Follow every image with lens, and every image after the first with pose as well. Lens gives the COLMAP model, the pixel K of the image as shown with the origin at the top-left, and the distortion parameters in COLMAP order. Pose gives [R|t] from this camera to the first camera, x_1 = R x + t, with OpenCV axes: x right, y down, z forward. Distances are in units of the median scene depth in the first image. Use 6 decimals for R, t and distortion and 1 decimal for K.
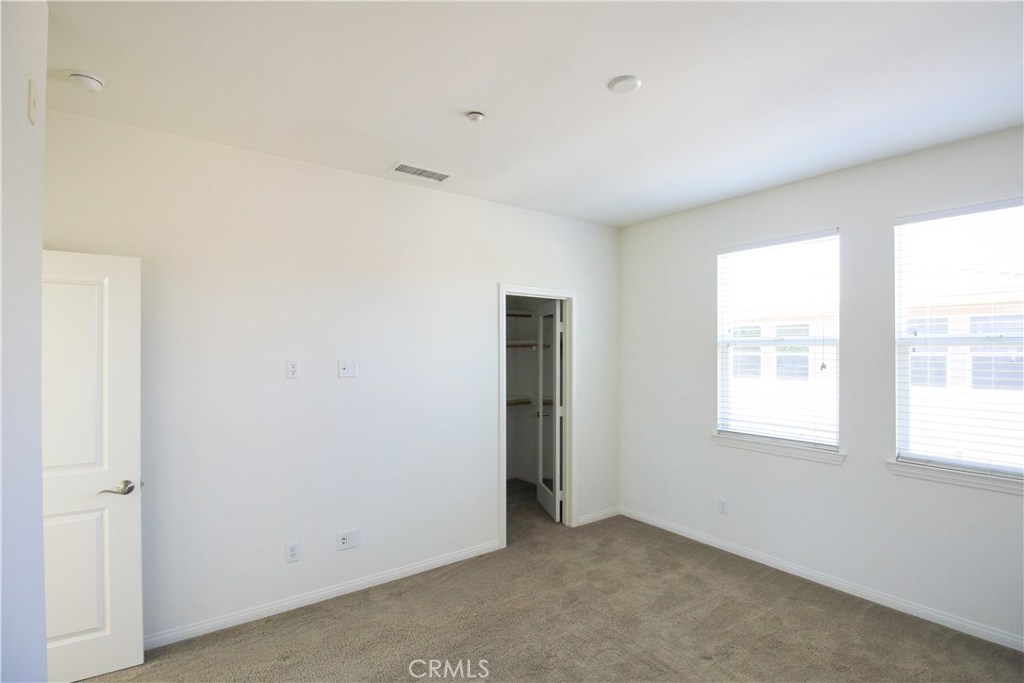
lens RADIAL K [[496.8, 0, 526.5], [0, 496.8, 353.4], [0, 0, 1]] dist [0.000018, -0.014626]
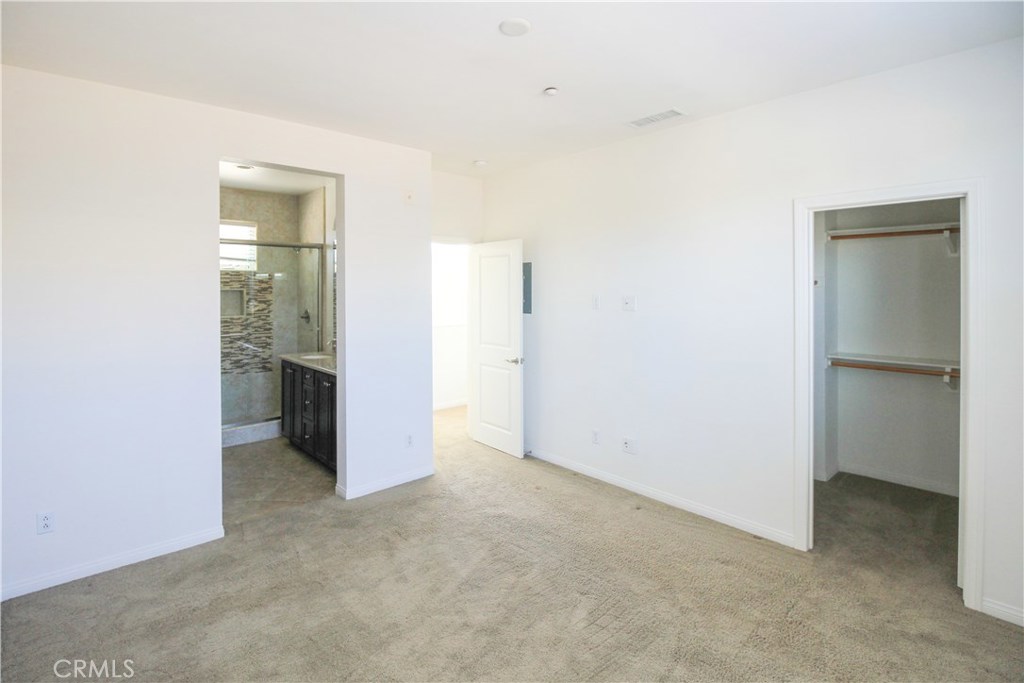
lens RADIAL K [[496.9, 0, 515.9], [0, 496.9, 289.8], [0, 0, 1]] dist [0.000277, -0.000528]
pose [[0.092478, 0.000836, -0.995714, 0.705285], [-0.003246, 0.999995, 0.000538, -0.001464], [0.995709, 0.003183, 0.092481, 0.531845]]
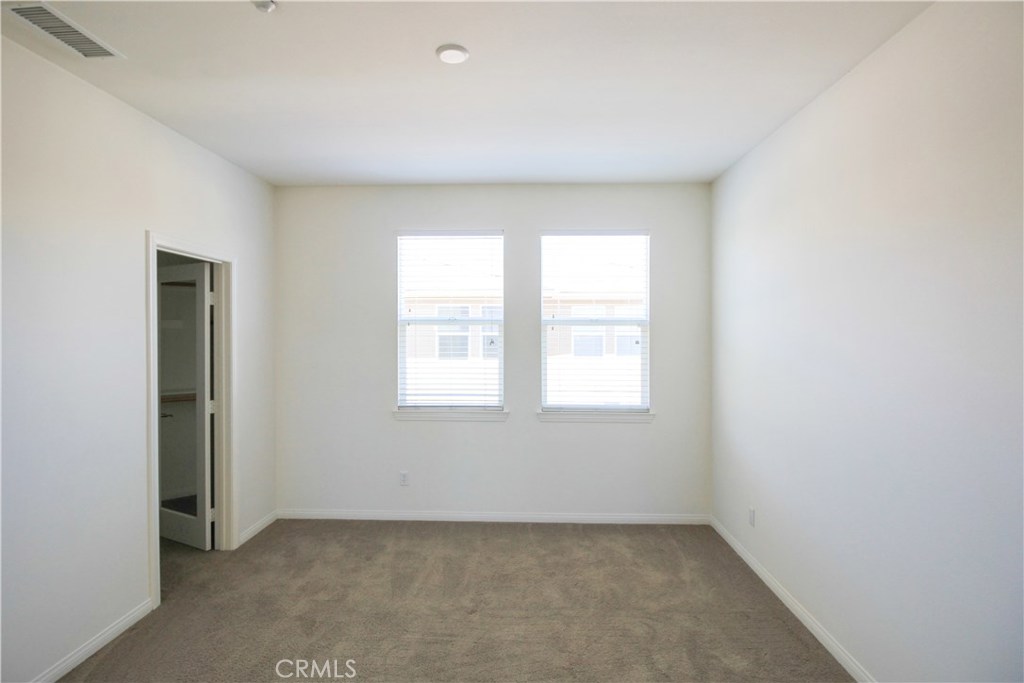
lens RADIAL K [[504.7, 0, 522.0], [0, 504.7, 336.6], [0, 0, 1]] dist [0.002210, -0.012597]
pose [[0.623579, -0.009834, 0.781698, -0.293315], [0.003550, 0.999946, 0.009747, 0.000991], [-0.781752, -0.003303, 0.623580, 0.156661]]
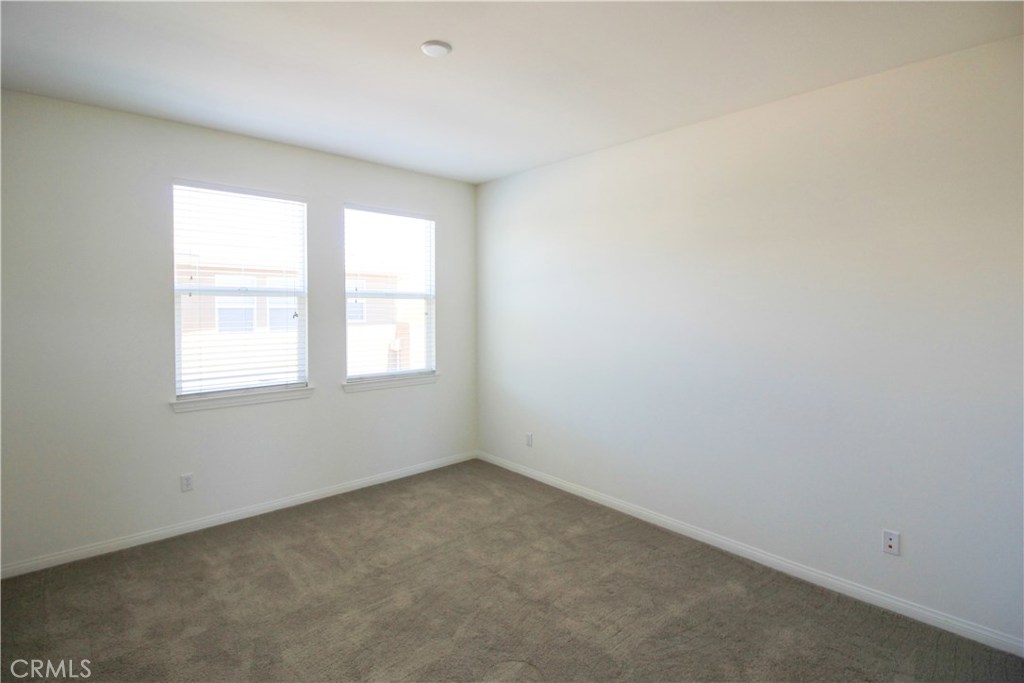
lens RADIAL K [[485.8, 0, 520.8], [0, 485.8, 318.3], [0, 0, 1]] dist [-0.000586, -0.012086]
pose [[-0.099231, -0.031033, 0.994580, -0.514568], [-0.000907, 0.999516, 0.031097, -0.001491], [-0.995064, 0.002183, -0.099212, 0.542357]]
